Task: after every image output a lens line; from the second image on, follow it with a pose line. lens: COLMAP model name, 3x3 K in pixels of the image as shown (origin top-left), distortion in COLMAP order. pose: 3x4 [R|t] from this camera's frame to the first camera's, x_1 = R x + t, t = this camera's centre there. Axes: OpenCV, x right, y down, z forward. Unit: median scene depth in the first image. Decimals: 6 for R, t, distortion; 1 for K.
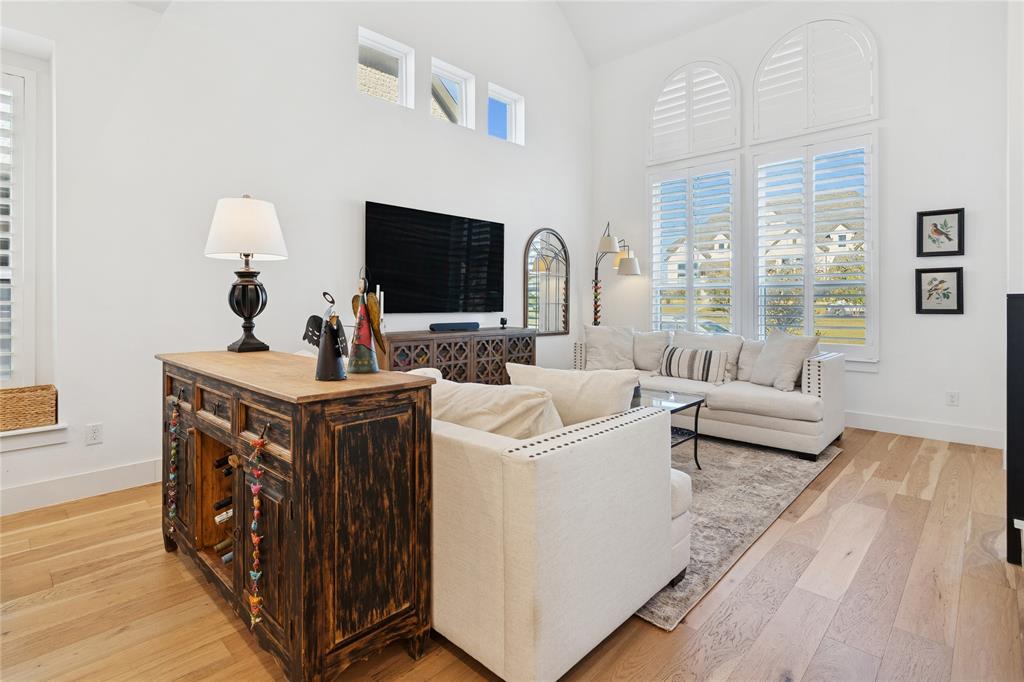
lens RADIAL K [[504.0, 0, 514.6], [0, 504.0, 307.2], [0, 0, 1]] dist [-0.001724, 0.027239]
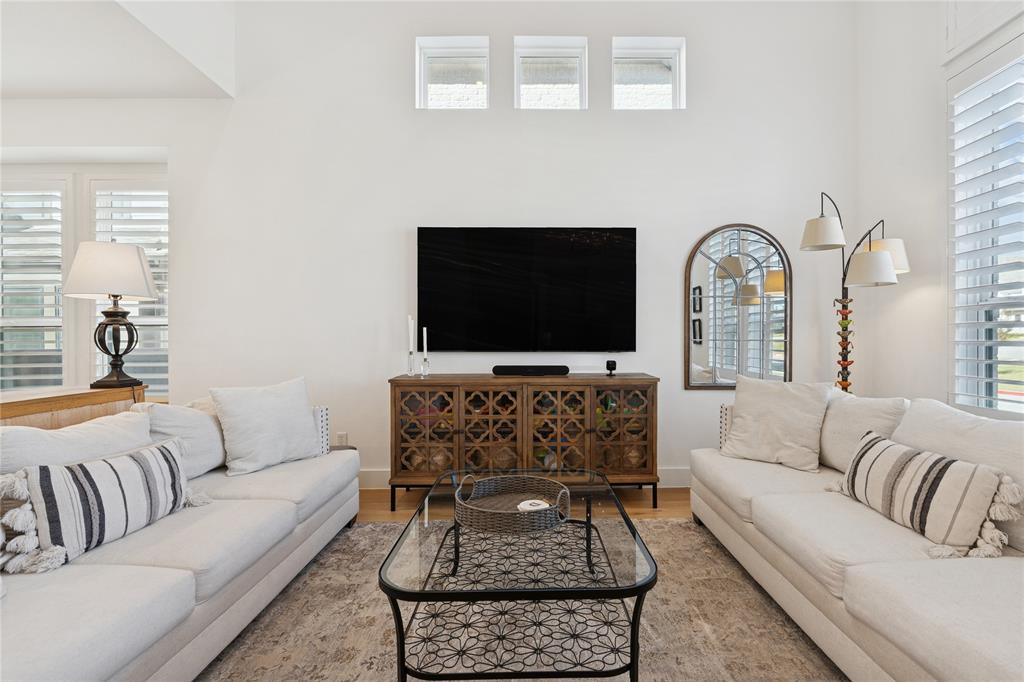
lens RADIAL K [[478.9, 0, 545.0], [0, 478.9, 345.3], [0, 0, 1]] dist [-0.010363, 0.003975]
pose [[0.697101, 0.005084, -0.716955, 0.412358], [-0.002165, 0.999985, 0.004986, -0.003752], [0.716969, -0.001924, 0.697102, 0.488097]]
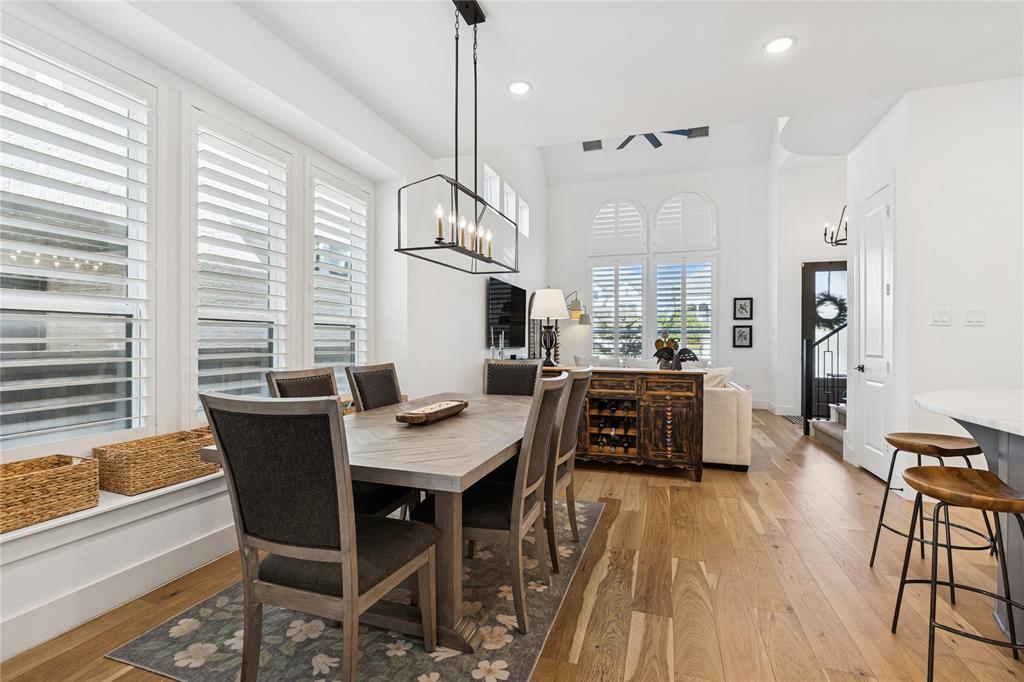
lens RADIAL K [[468.4, 0, 512.8], [0, 468.4, 335.5], [0, 0, 1]] dist [-0.010134, 0.000140]
pose [[0.906568, 0.008427, 0.421975, -0.729901], [0.000099, 0.999796, -0.020180, 0.001769], [-0.422059, 0.018336, 0.906383, -0.289932]]
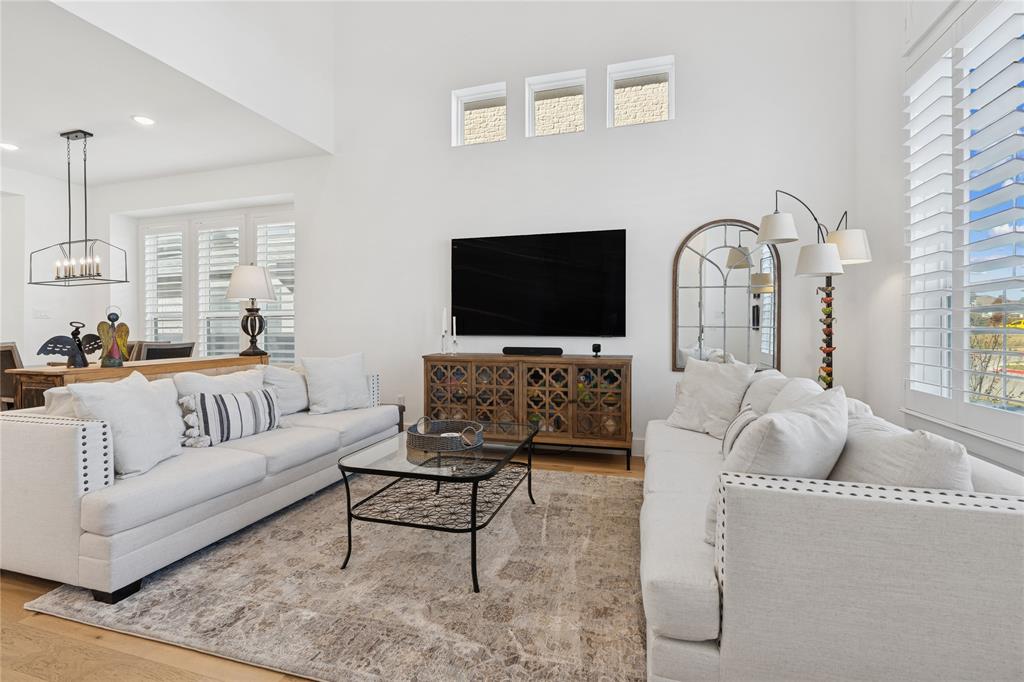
lens RADIAL K [[468.4, 0, 512.8], [0, 468.4, 335.5], [0, 0, 1]] dist [-0.010134, 0.000140]
pose [[0.450321, 0.014641, -0.892747, 0.636387], [-0.005083, 0.999891, 0.013834, -0.003309], [0.892852, -0.001692, 0.450347, 0.550949]]
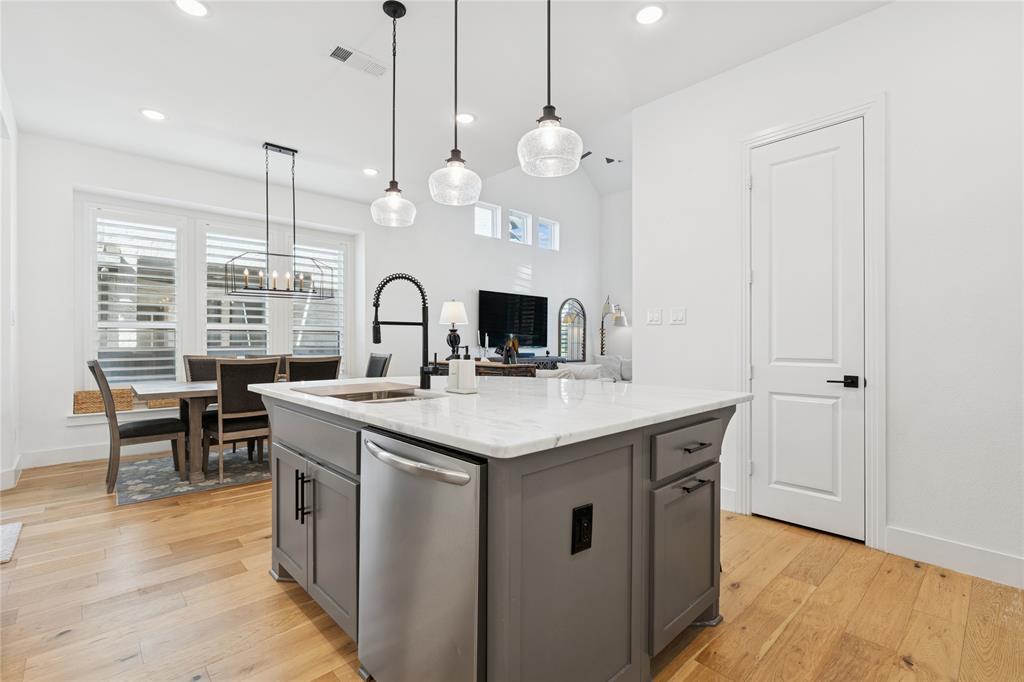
lens RADIAL K [[461.9, 0, 522.9], [0, 461.9, 342.6], [0, 0, 1]] dist [0.013914, -0.018357]
pose [[0.998812, 0.002943, -0.048648, -0.031462], [-0.003376, 0.999955, -0.008816, 0.007804], [0.048620, 0.008970, 0.998777, -0.682411]]
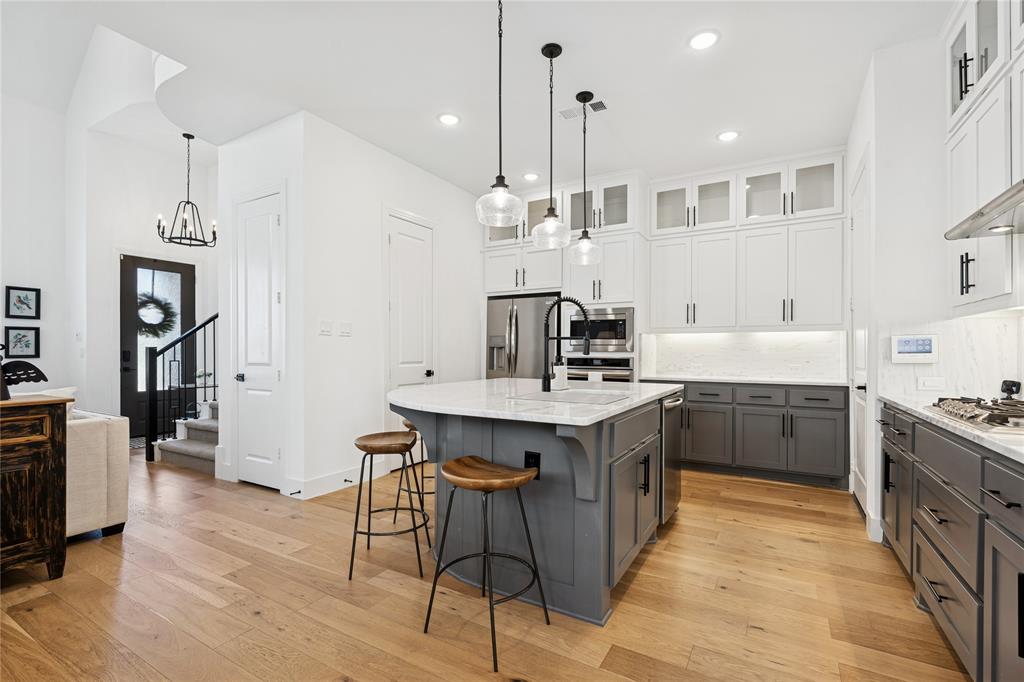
lens RADIAL K [[462.8, 0, 510.2], [0, 462.8, 350.7], [0, 0, 1]] dist [-0.009588, 0.000431]
pose [[-0.223639, -0.000120, 0.974672, -0.678514], [0.008109, 0.999965, 0.001984, 0.000143], [-0.974638, 0.008347, -0.223630, -0.058115]]
